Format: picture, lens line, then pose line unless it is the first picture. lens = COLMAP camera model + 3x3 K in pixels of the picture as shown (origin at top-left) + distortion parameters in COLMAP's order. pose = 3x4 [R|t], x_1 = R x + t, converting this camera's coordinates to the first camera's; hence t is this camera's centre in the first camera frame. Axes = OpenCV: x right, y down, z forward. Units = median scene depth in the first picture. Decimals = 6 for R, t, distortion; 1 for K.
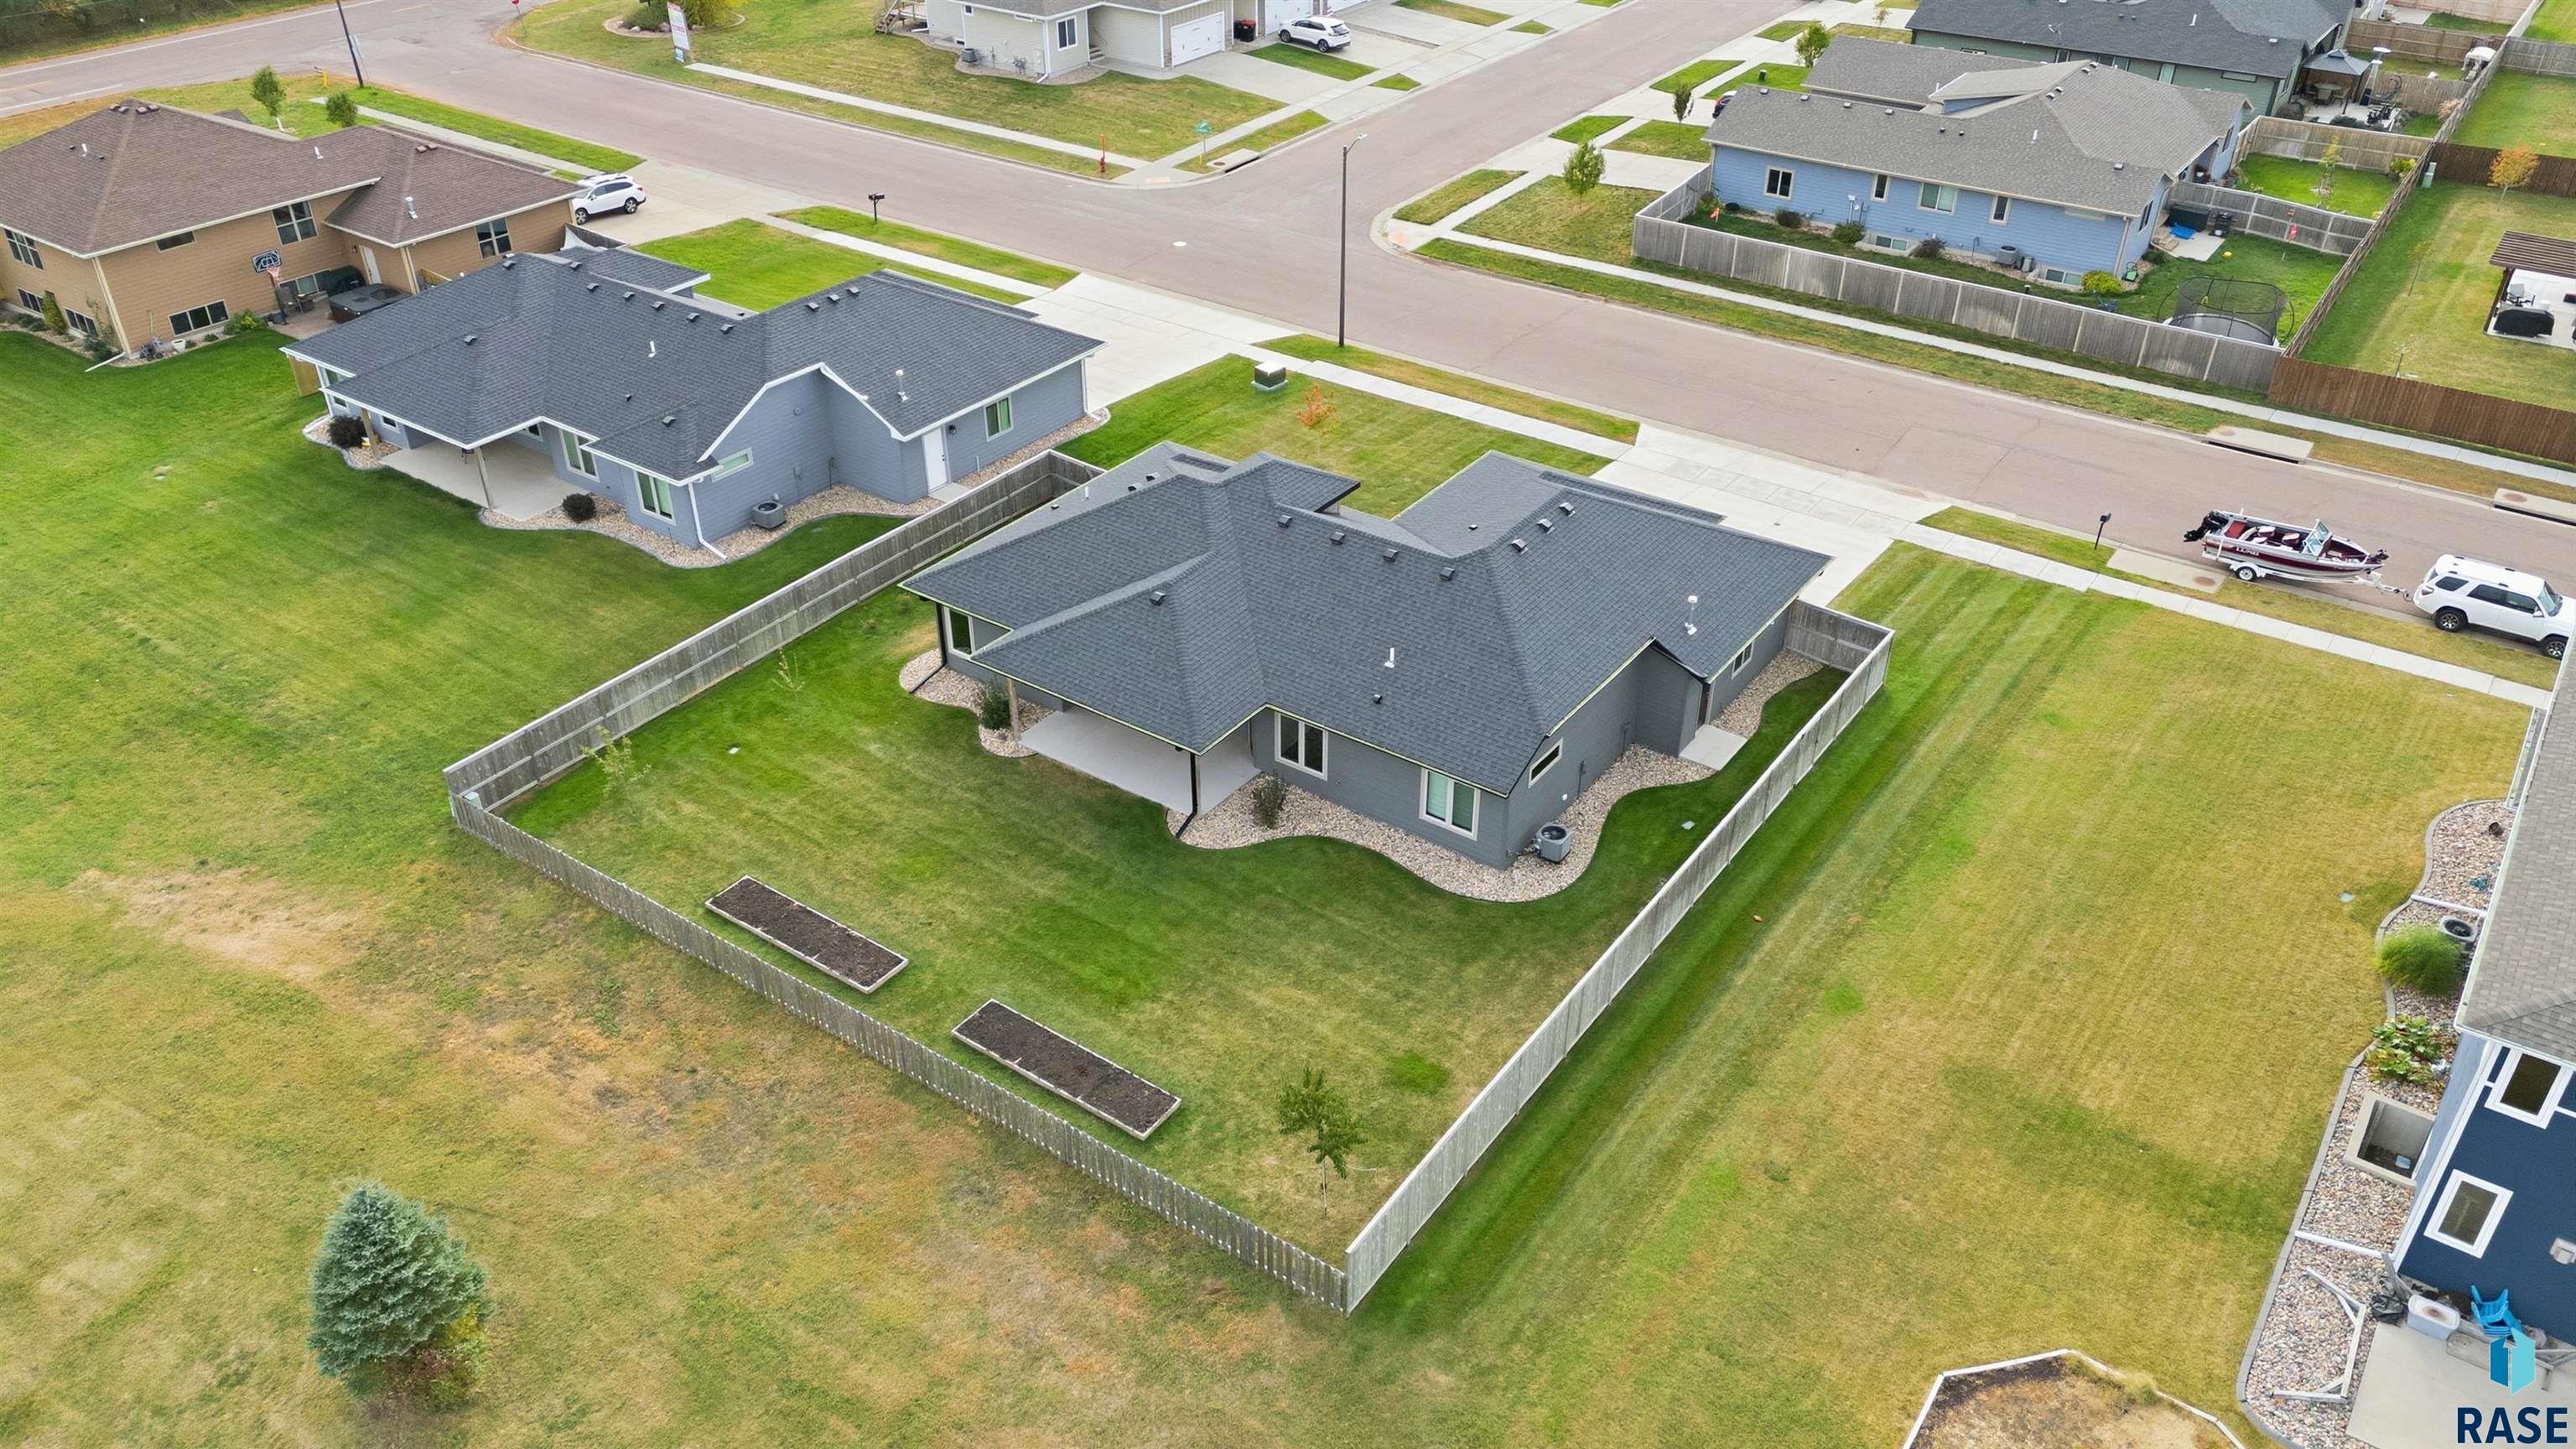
lens RADIAL K [[1890.5, 0, 1288.0], [0, 1890.5, 724.5], [0, 0, 1]] dist [0.059502, -0.044235]
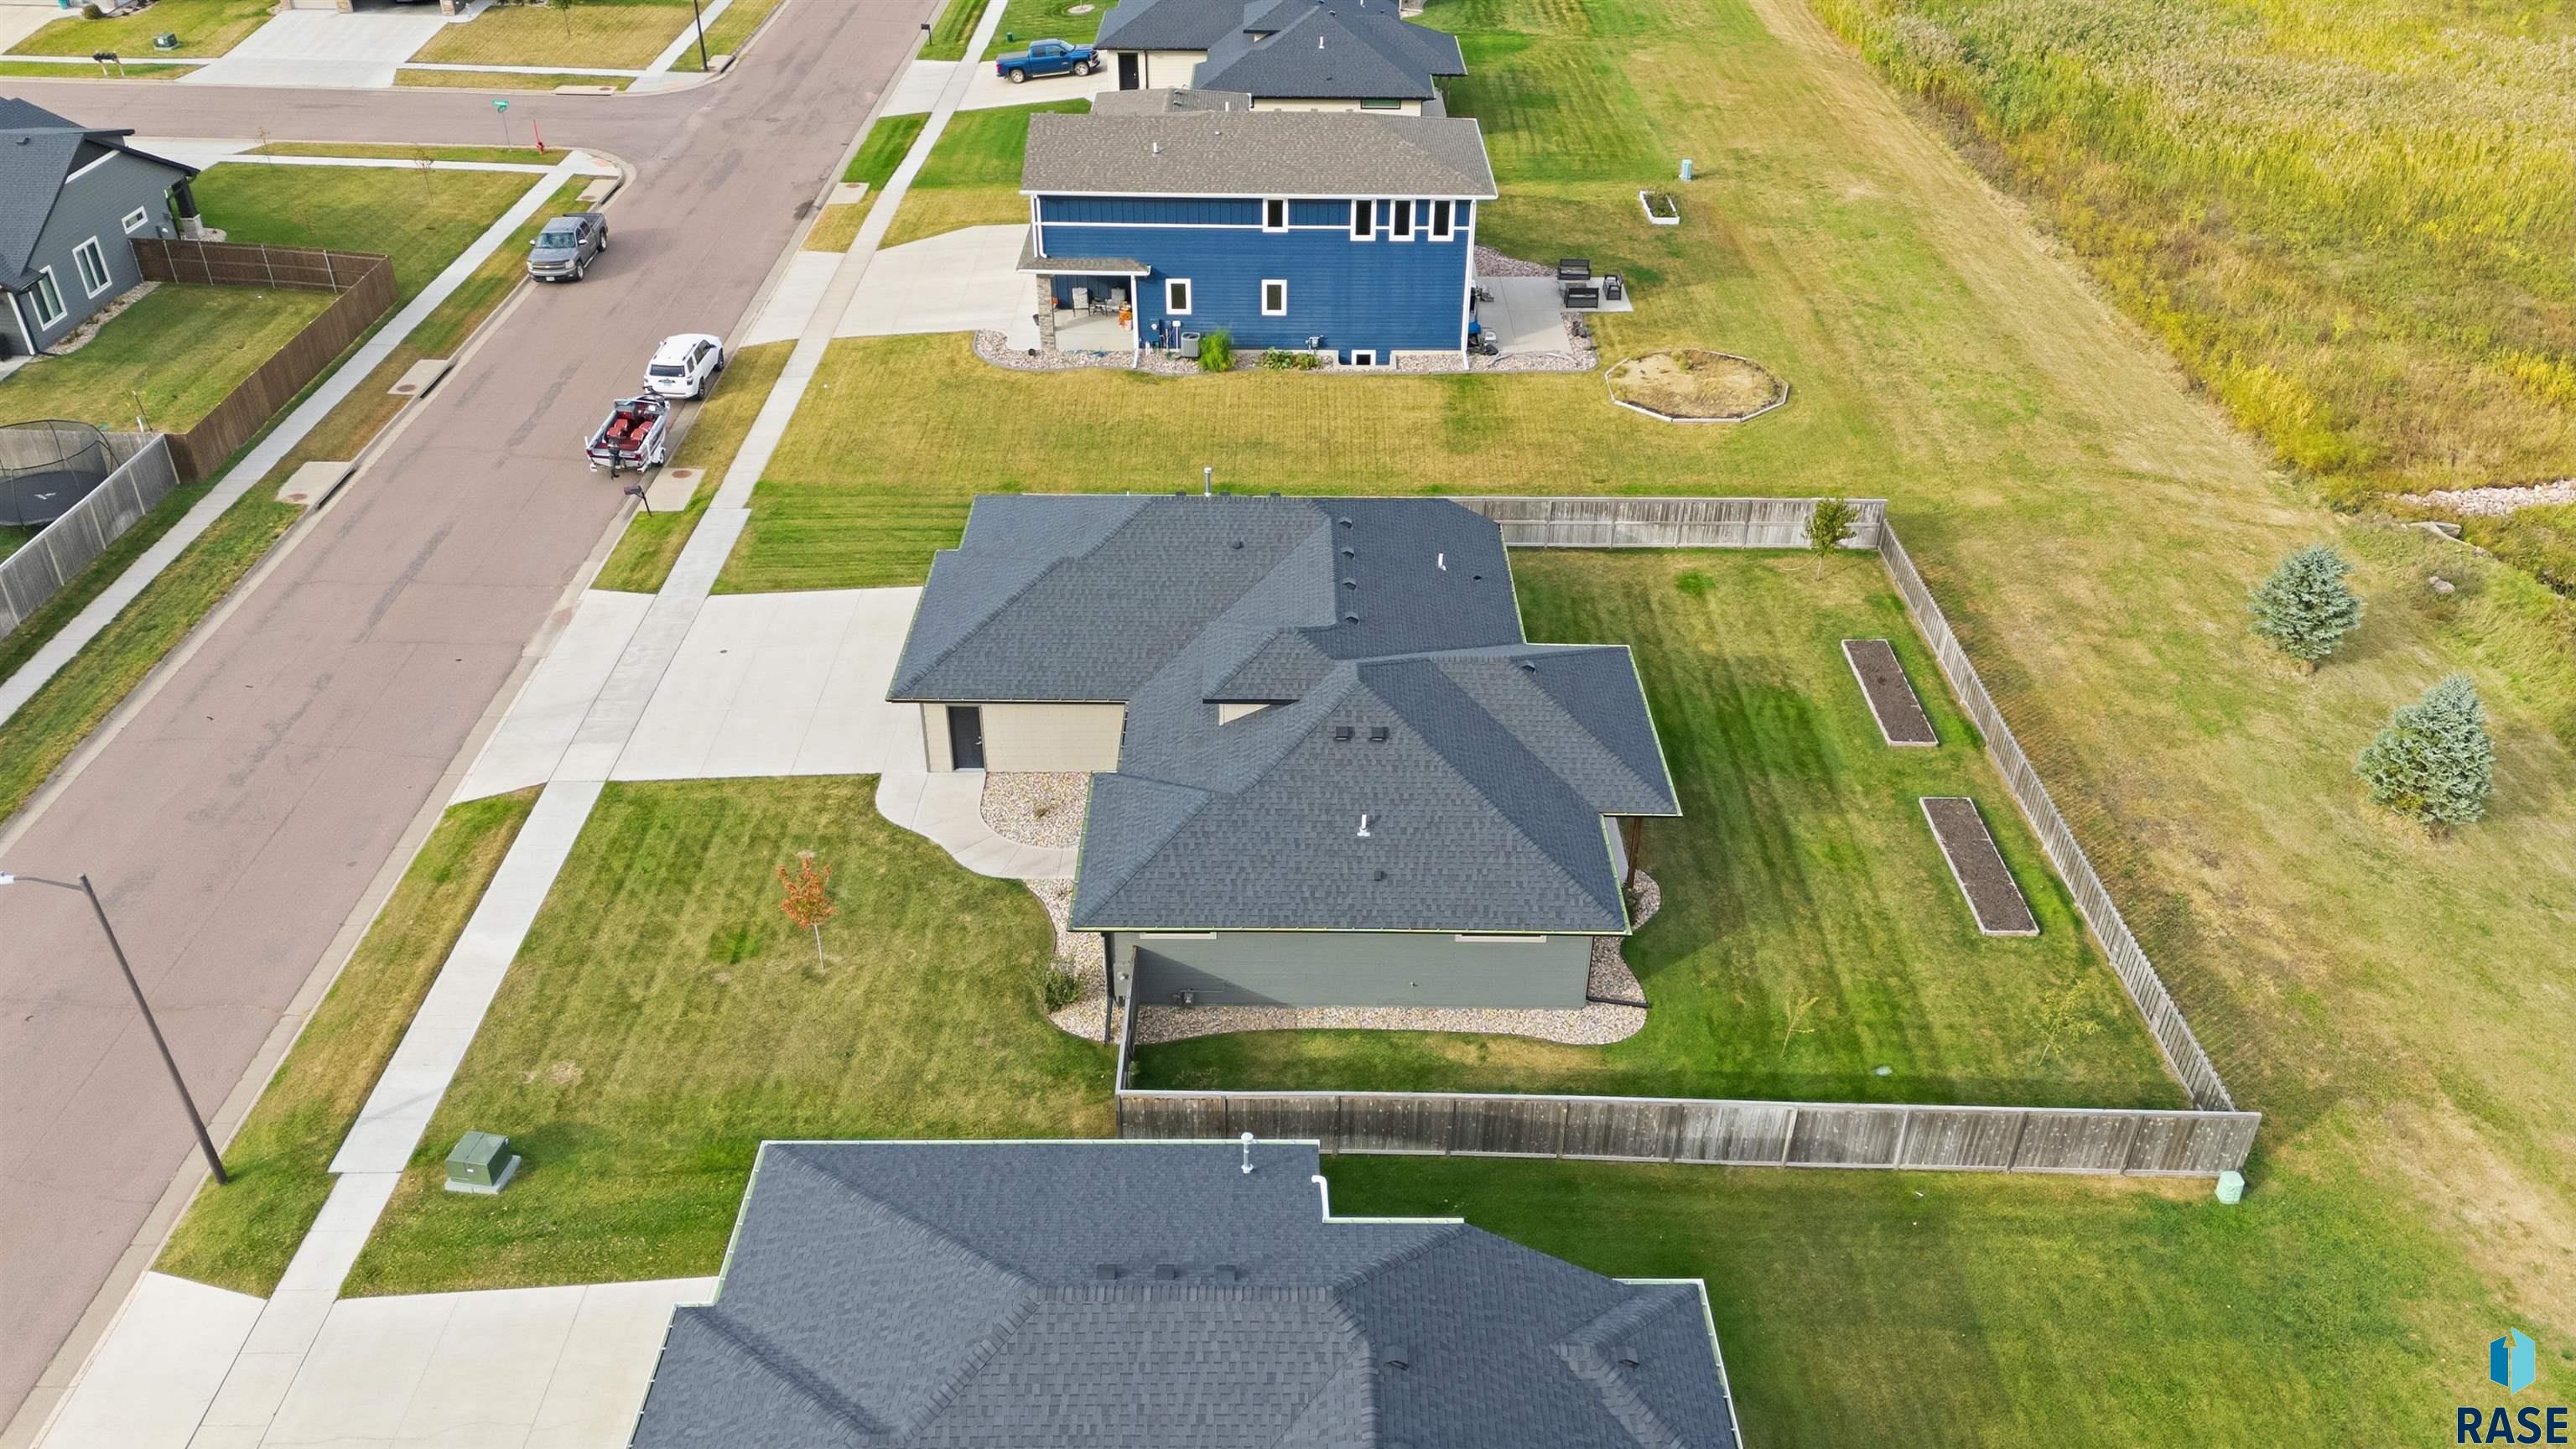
lens RADIAL K [[1888.9, 0, 1288.0], [0, 1888.9, 724.5], [0, 0, 1]] dist [0.093021, -0.096756]
pose [[-0.579632, -0.451213, 0.678553, -0.459774], [0.435872, 0.531893, 0.726020, -0.555024], [-0.688507, 0.716587, -0.111631, 0.849131]]
